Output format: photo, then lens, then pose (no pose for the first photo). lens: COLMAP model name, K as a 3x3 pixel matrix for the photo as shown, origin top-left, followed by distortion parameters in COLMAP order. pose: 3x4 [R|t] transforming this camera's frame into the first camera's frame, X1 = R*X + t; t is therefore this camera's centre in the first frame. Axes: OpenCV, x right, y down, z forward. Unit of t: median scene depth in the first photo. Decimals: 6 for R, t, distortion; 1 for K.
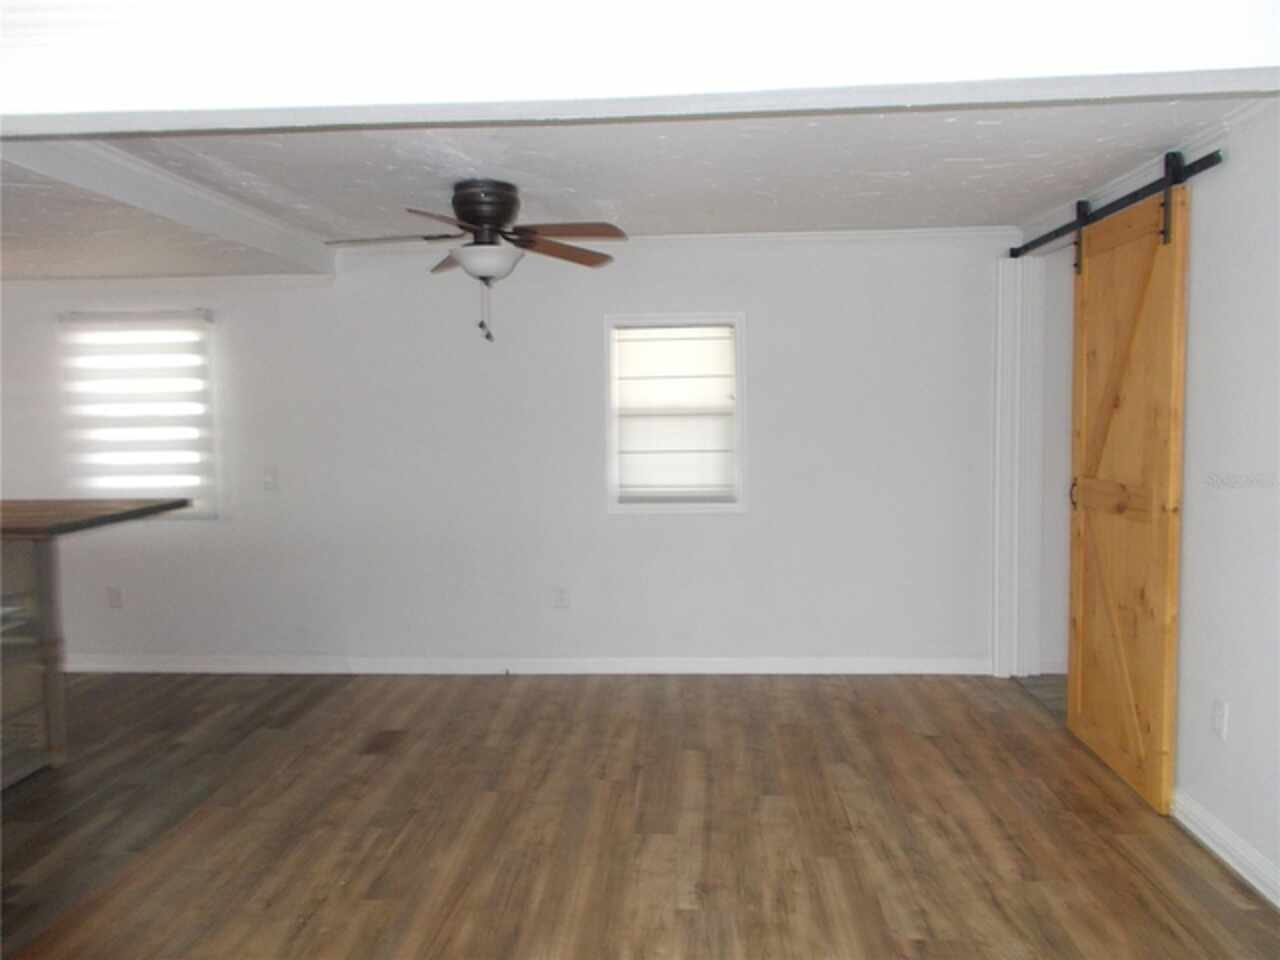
lens RADIAL K [[995.1, 0, 638.8], [0, 995.1, 474.6], [0, 0, 1]] dist [0.016770, -0.003863]
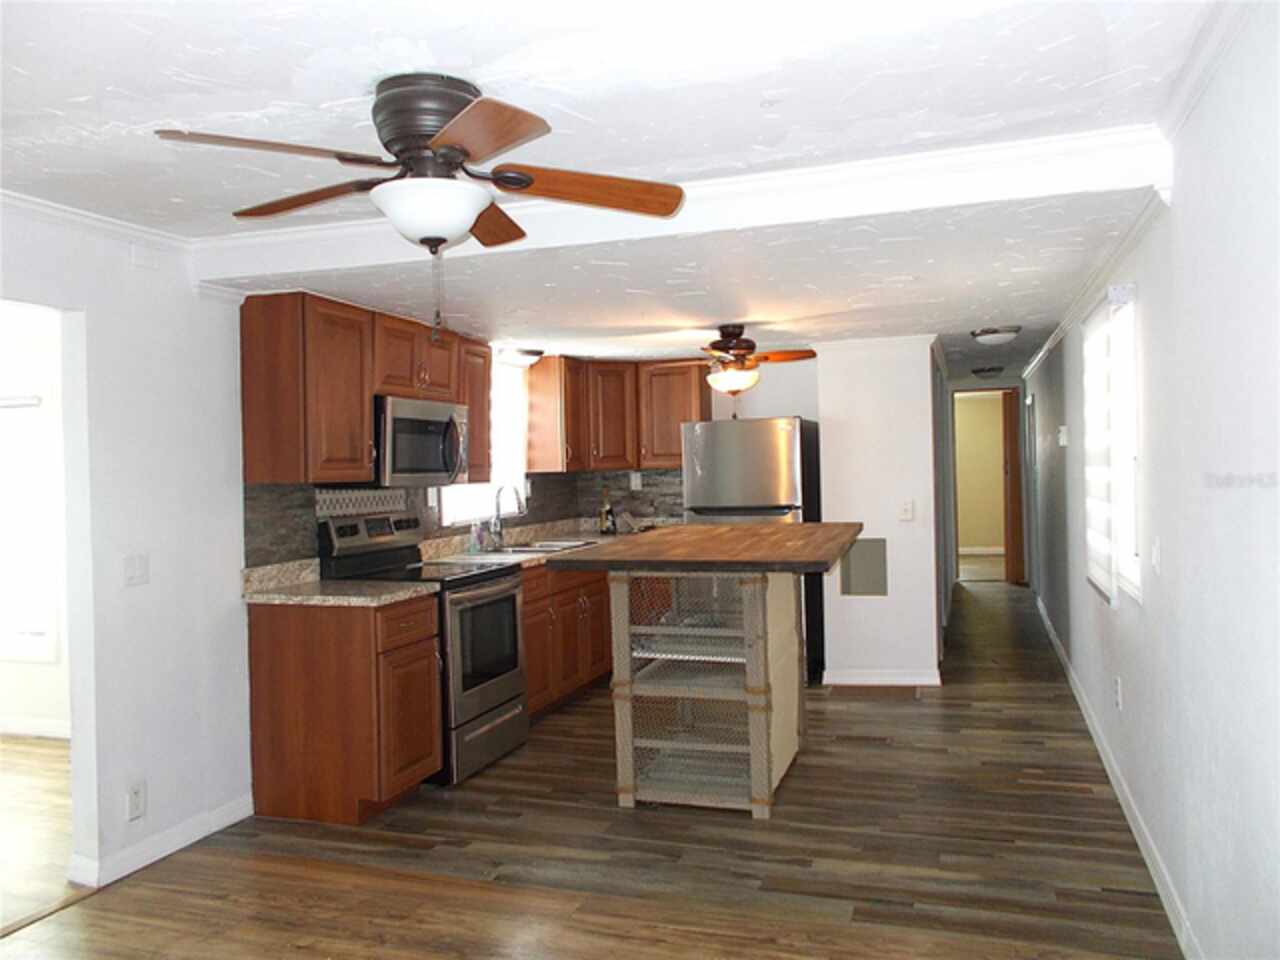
lens RADIAL K [[989.3, 0, 620.9], [0, 989.3, 477.5], [0, 0, 1]] dist [0.026229, 0.000157]
pose [[-0.271488, 0.032592, -0.961890, 0.376601], [-0.037226, 0.998323, 0.044333, -0.076215], [0.961722, 0.047843, -0.269819, 1.191274]]
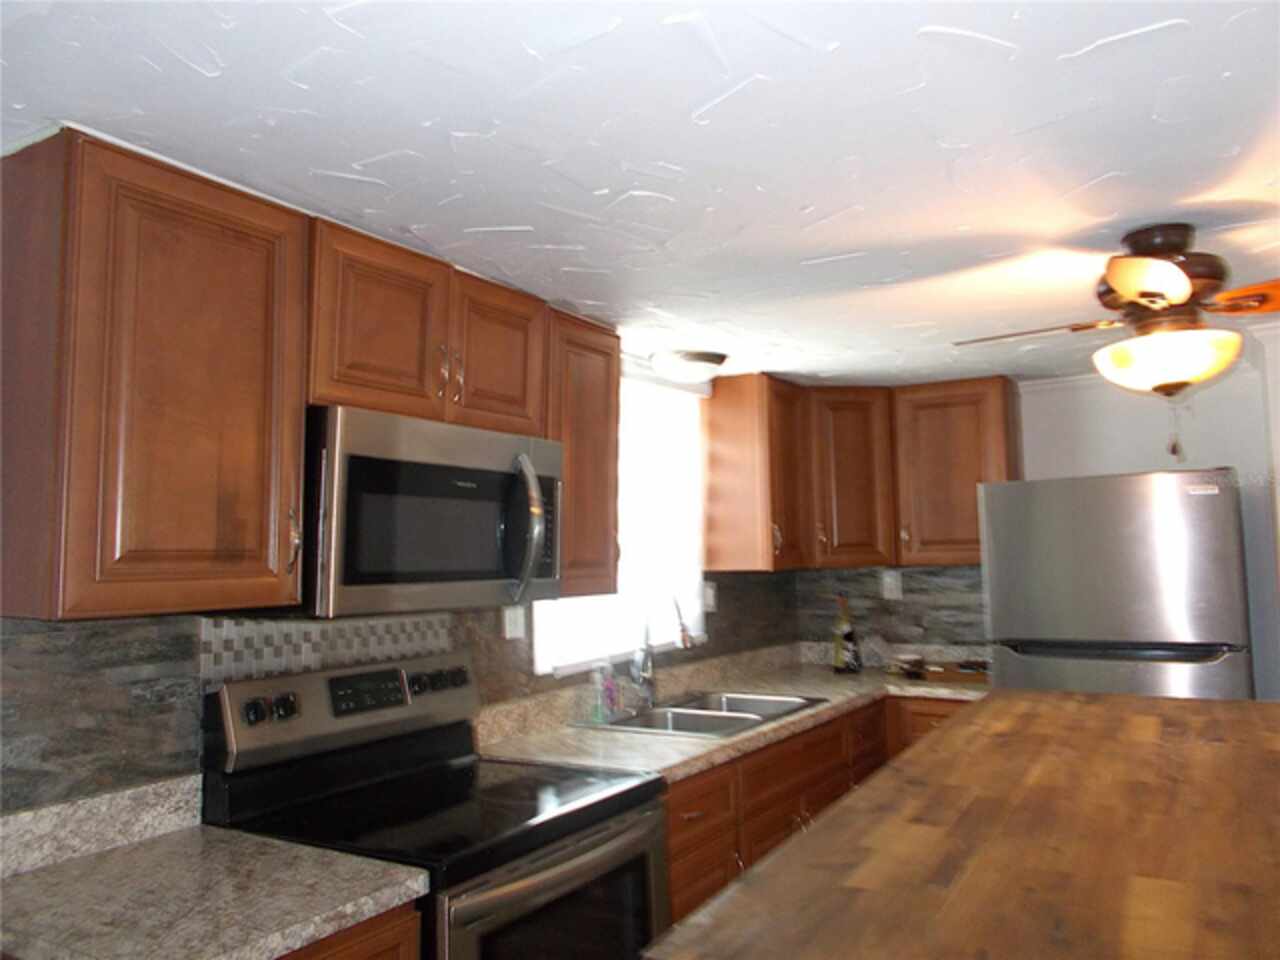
lens RADIAL K [[995.1, 0, 638.8], [0, 995.1, 474.6], [0, 0, 1]] dist [0.016770, -0.003863]
pose [[-0.463383, -0.047813, -0.884867, -0.285106], [-0.032670, 0.998786, -0.036861, -0.061772], [0.885556, 0.011828, -0.464383, 0.984637]]
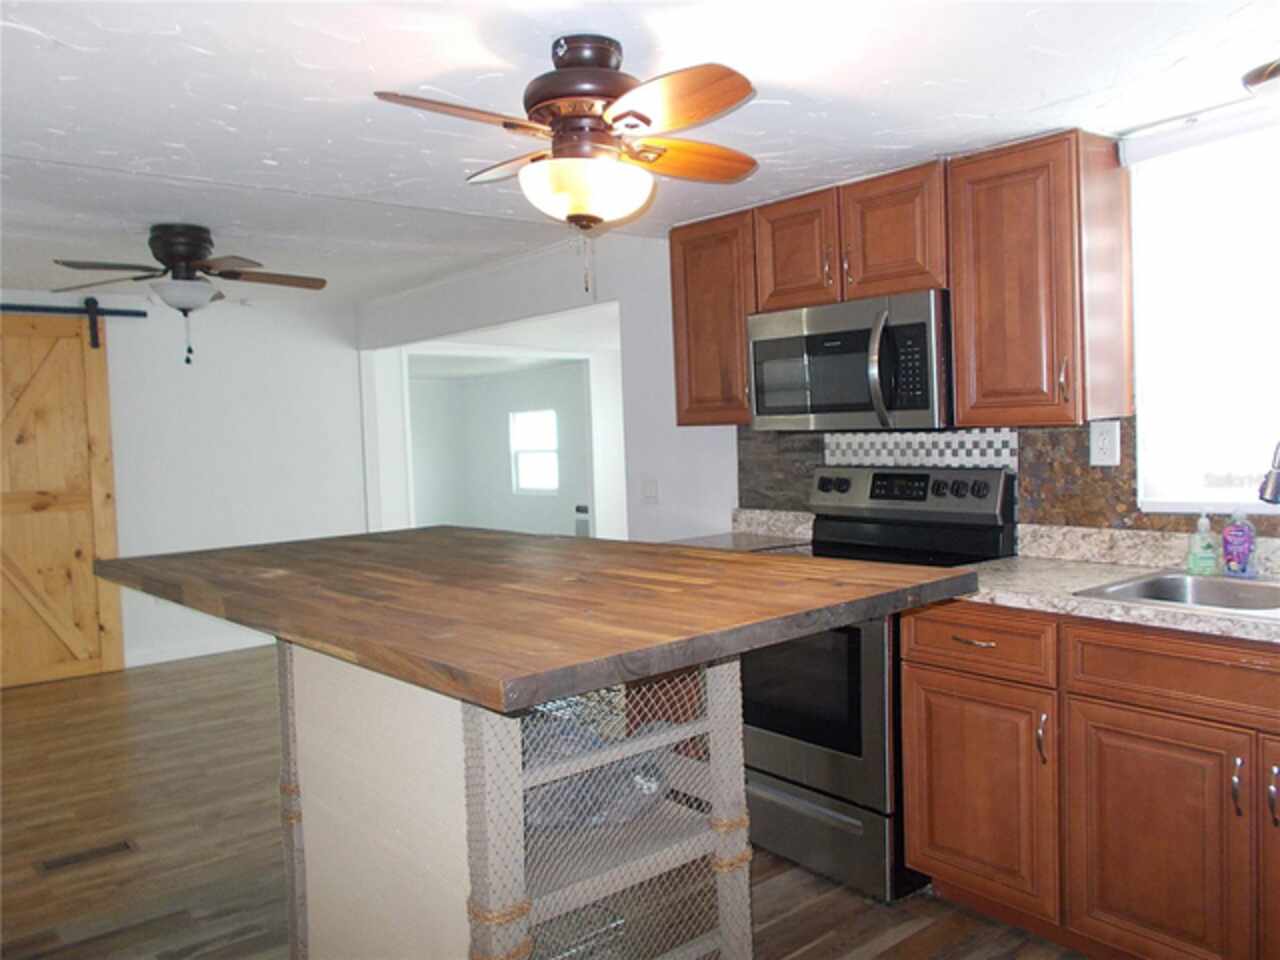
lens RADIAL K [[995.1, 0, 638.8], [0, 995.1, 474.6], [0, 0, 1]] dist [0.016770, -0.003863]
pose [[-0.670830, 0.005438, 0.741591, -1.249823], [0.097280, 0.991978, 0.080724, -0.048730], [-0.735203, 0.126294, -0.665977, 1.304626]]
